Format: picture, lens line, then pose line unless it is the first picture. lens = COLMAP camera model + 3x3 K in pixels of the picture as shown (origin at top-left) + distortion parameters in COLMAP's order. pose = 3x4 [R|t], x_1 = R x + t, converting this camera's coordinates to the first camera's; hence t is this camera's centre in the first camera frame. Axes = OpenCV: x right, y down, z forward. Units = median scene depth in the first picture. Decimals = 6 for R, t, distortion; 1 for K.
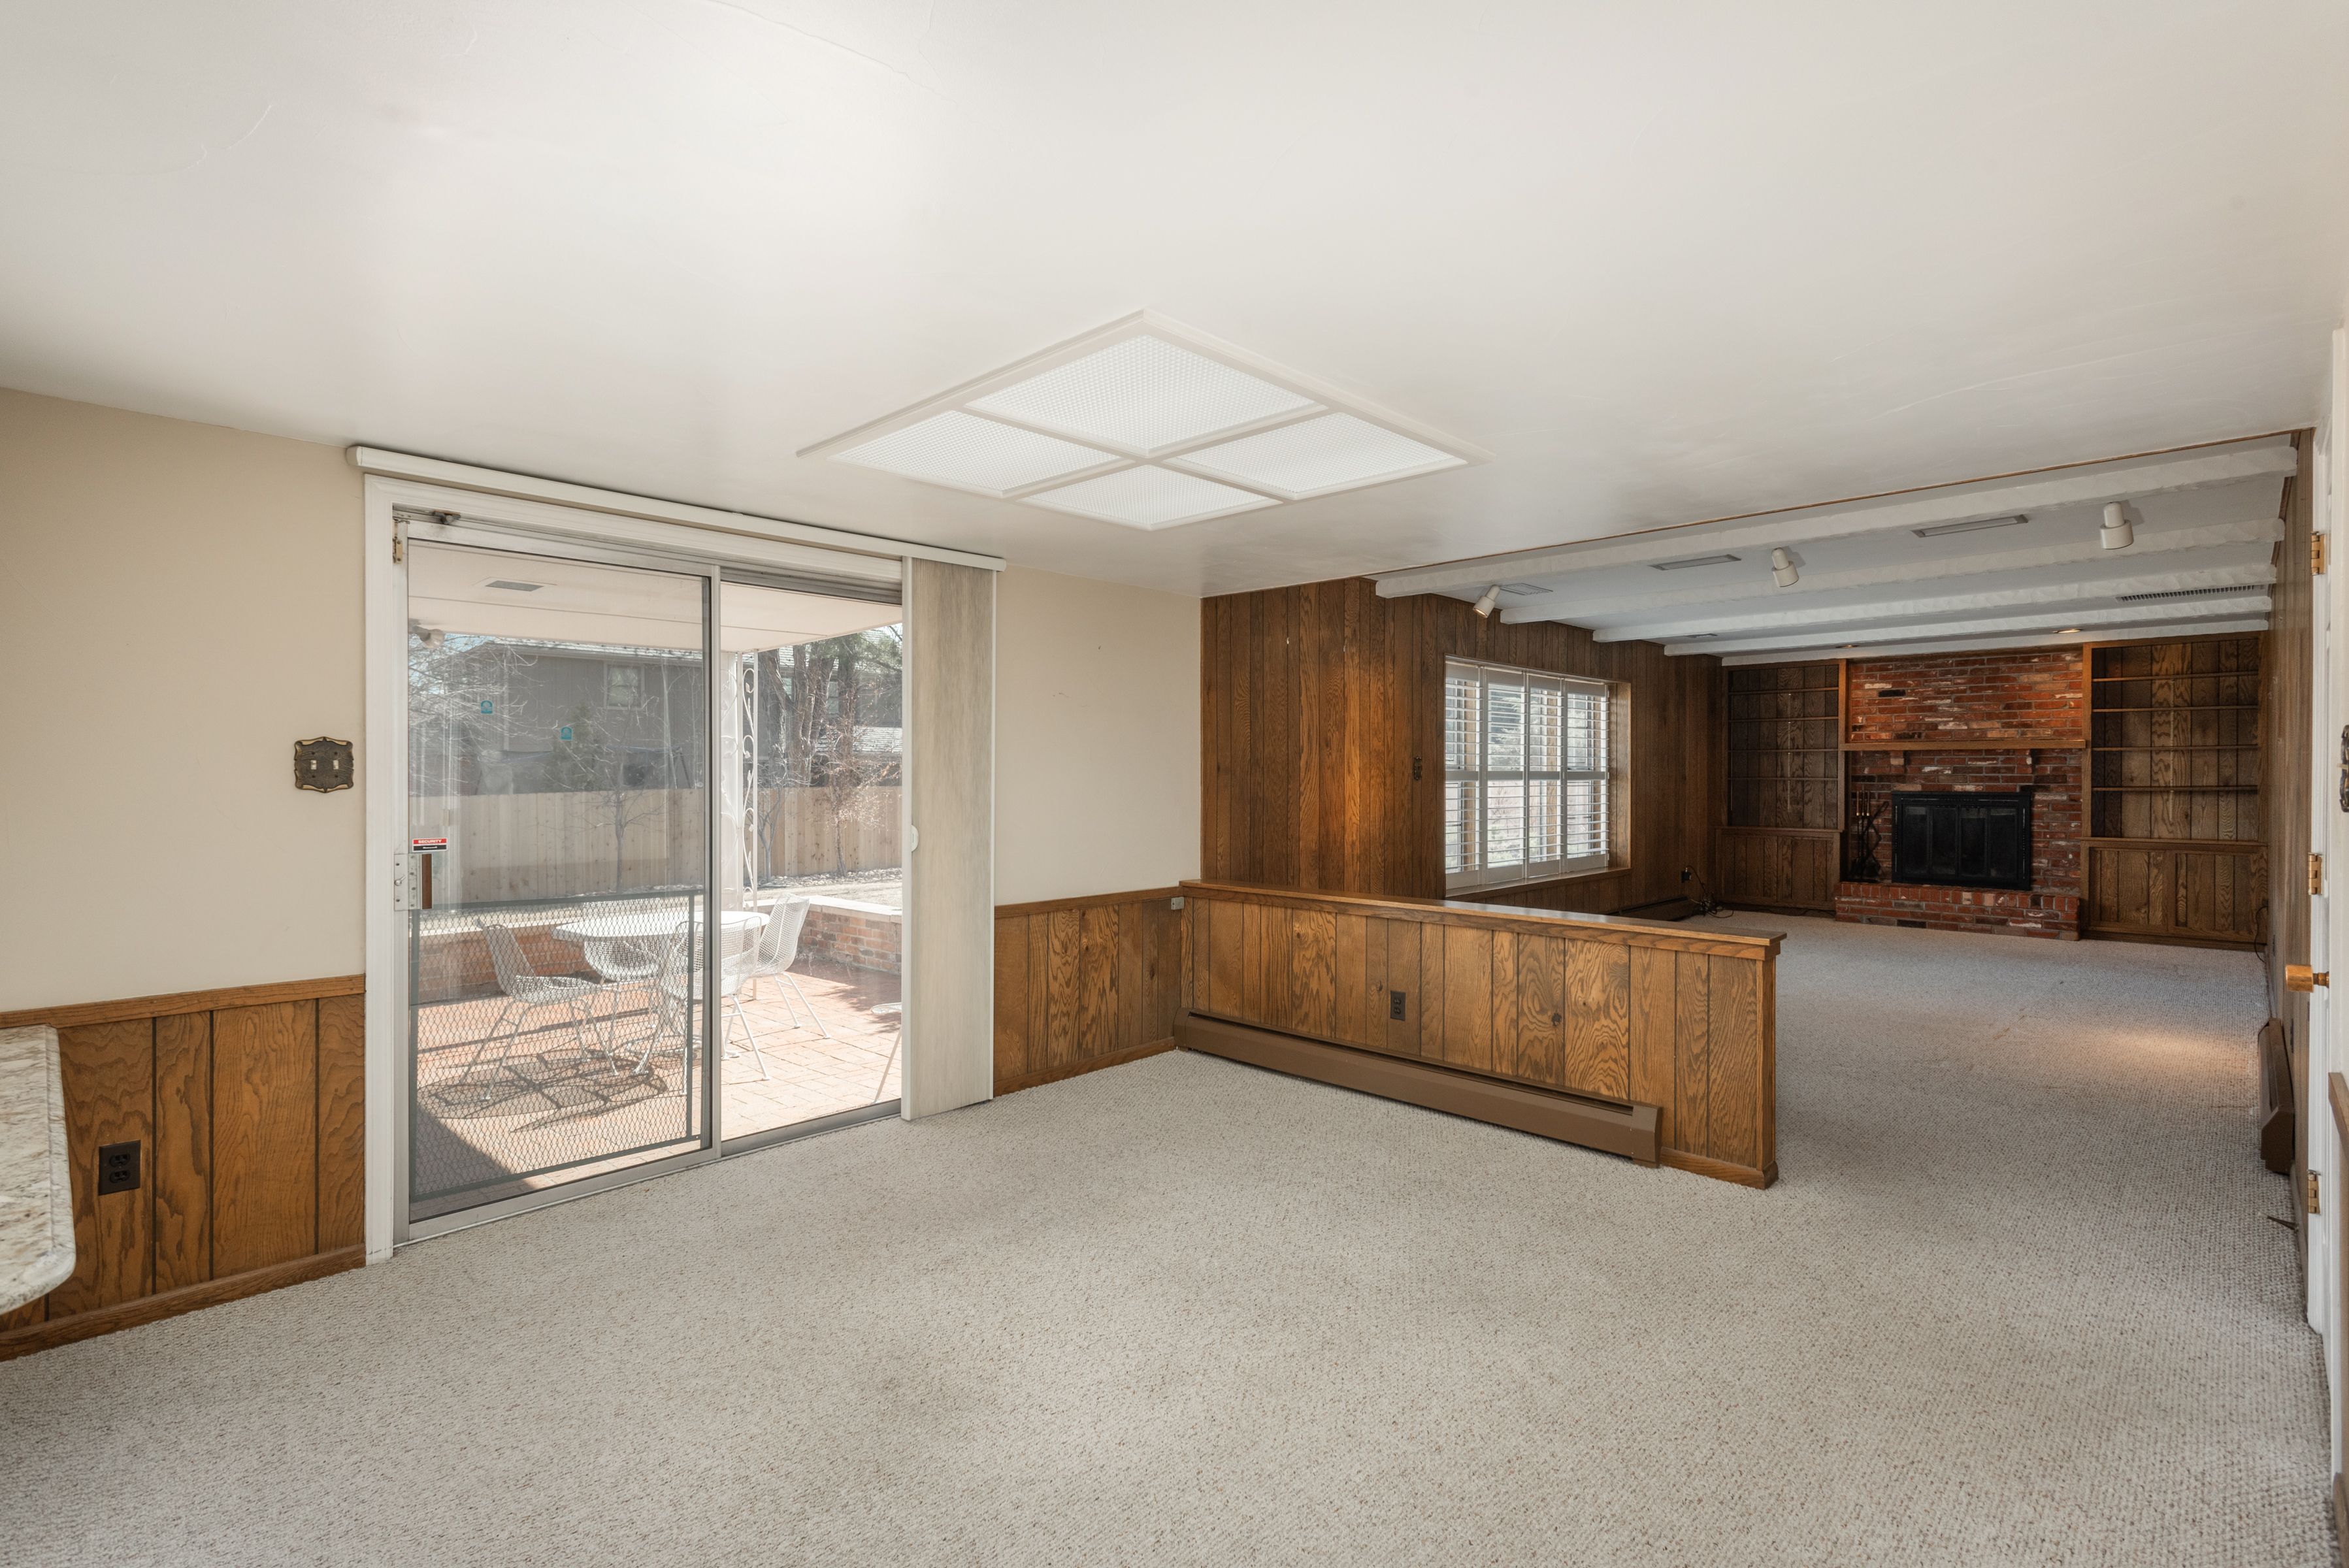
lens RADIAL K [[1098.4, 0, 1183.2], [0, 1098.4, 770.8], [0, 0, 1]] dist [0.003802, 0.000151]
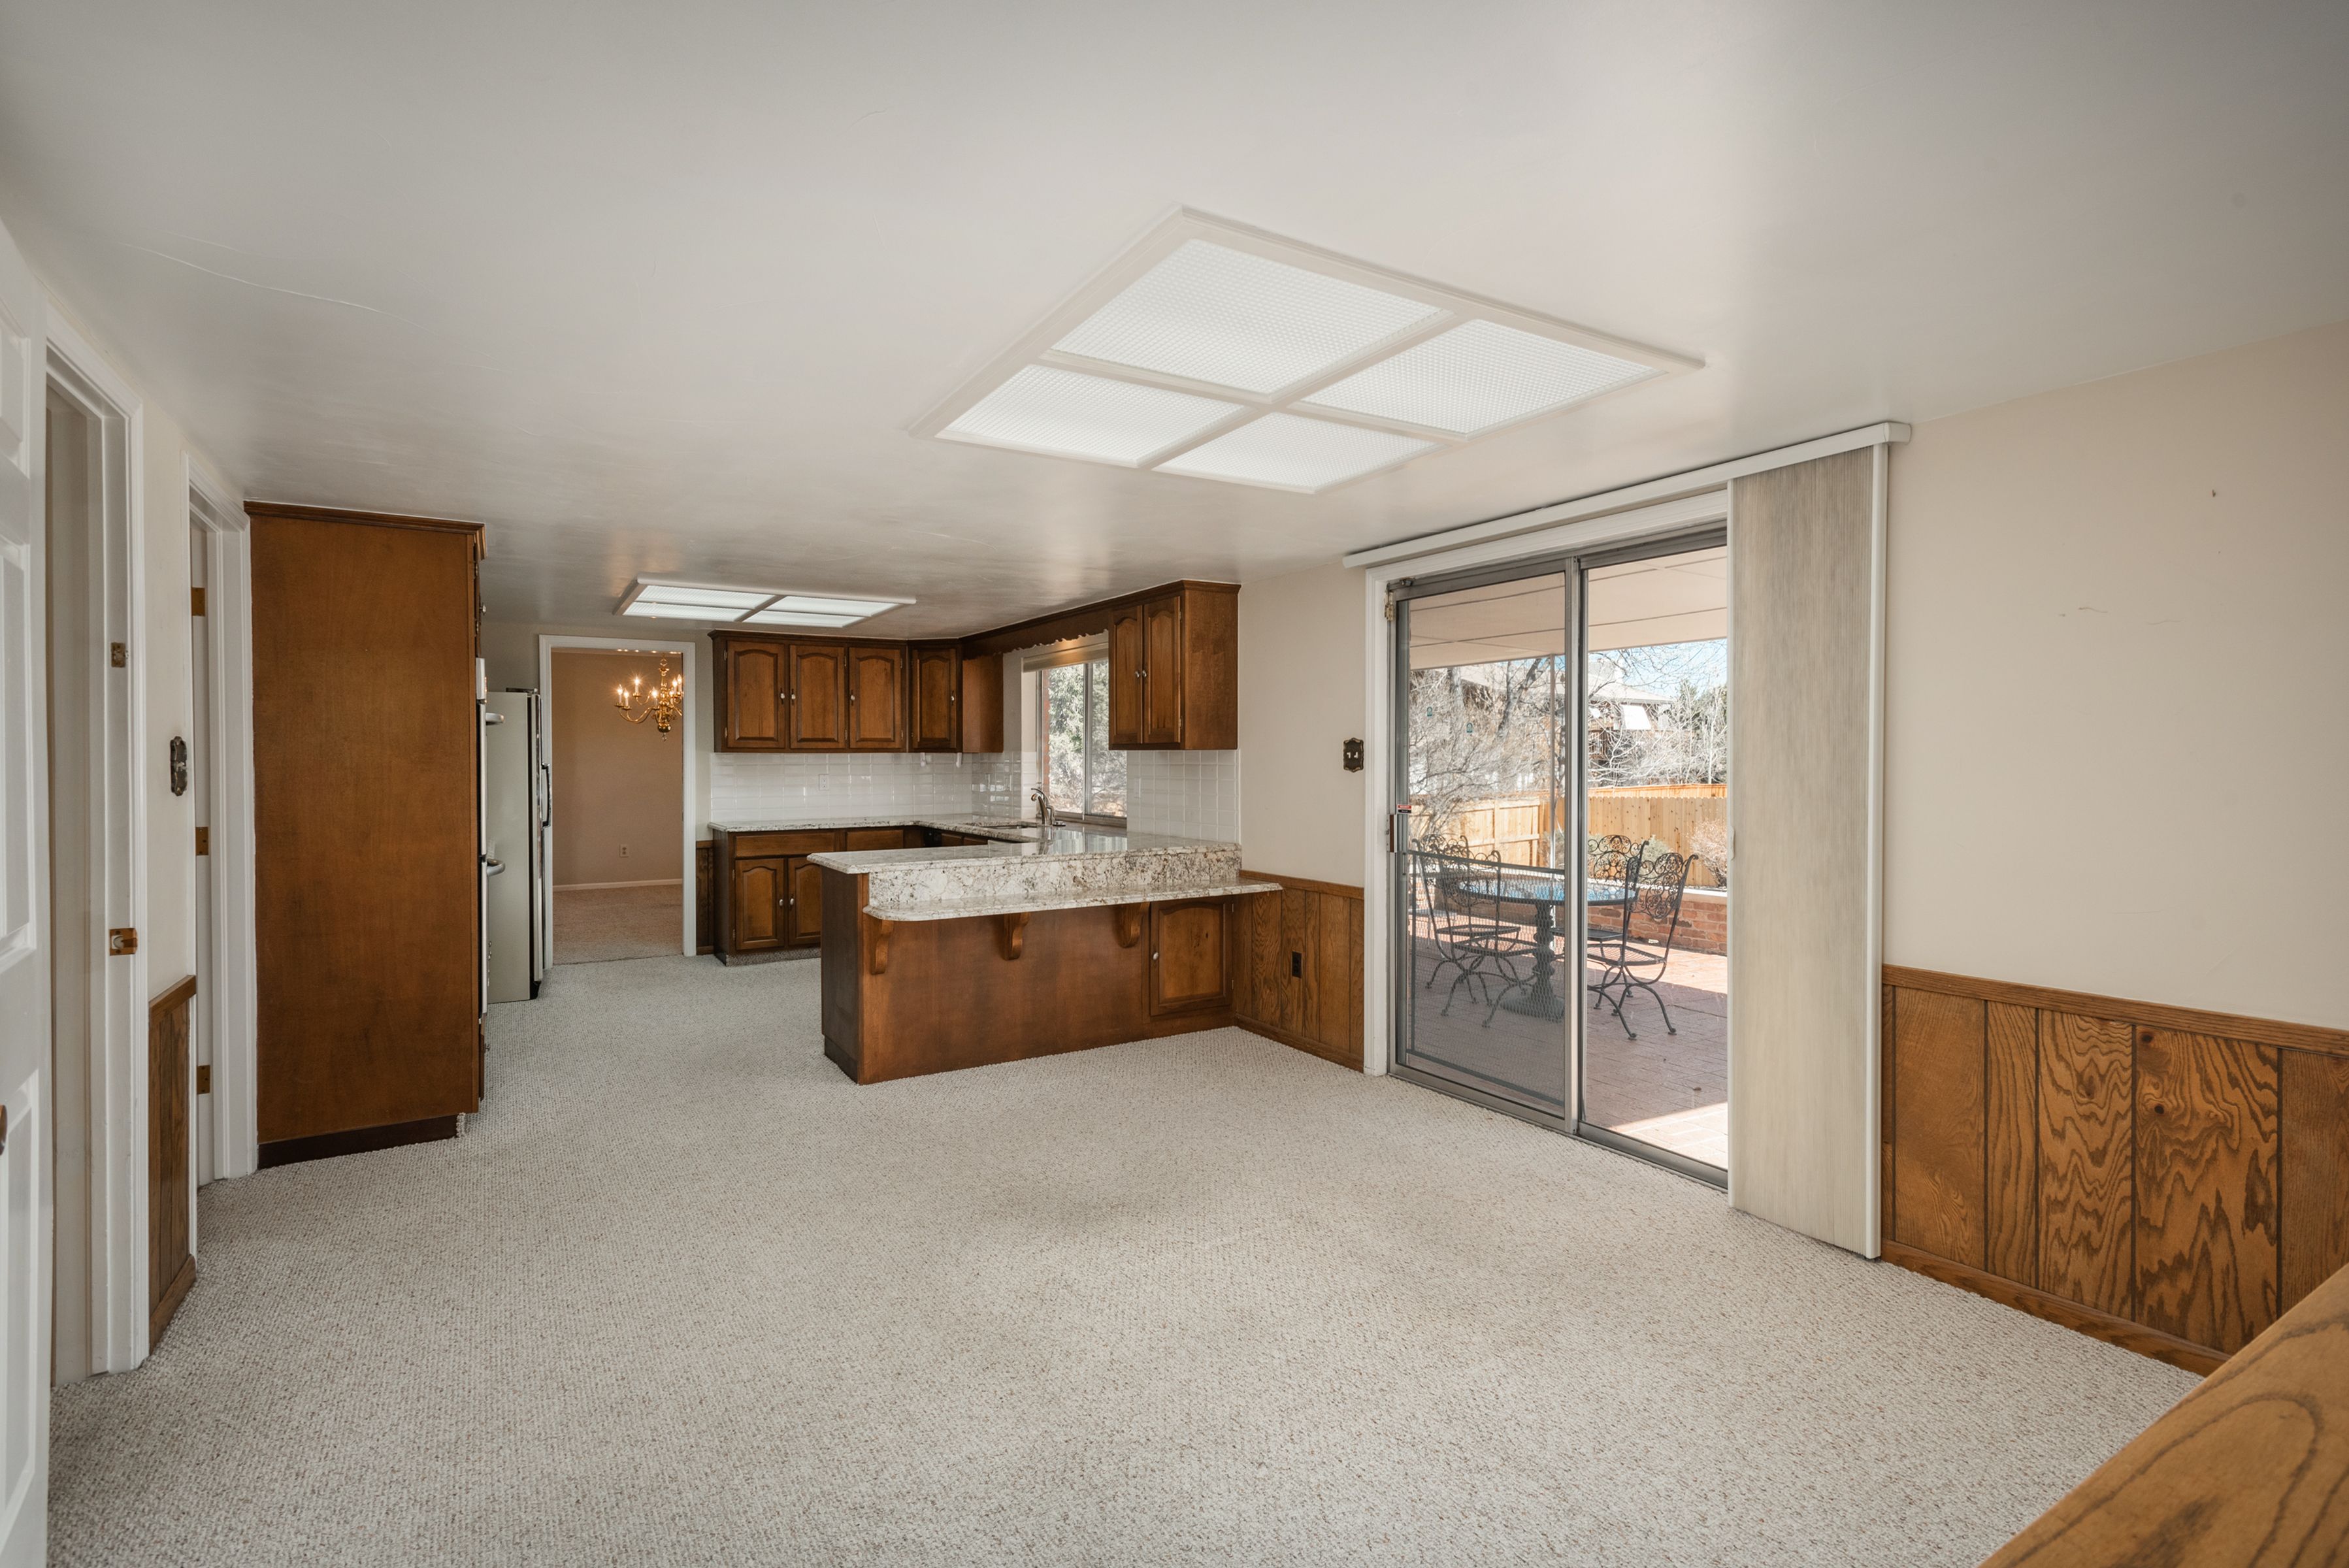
lens RADIAL K [[1098.4, 0, 1183.2], [0, 1098.4, 770.8], [0, 0, 1]] dist [0.003802, 0.000151]
pose [[-0.253887, 0.011724, -0.967163, 0.844963], [0.006045, 0.999926, 0.010534, -0.000631], [0.967215, -0.003172, -0.253939, 1.163151]]
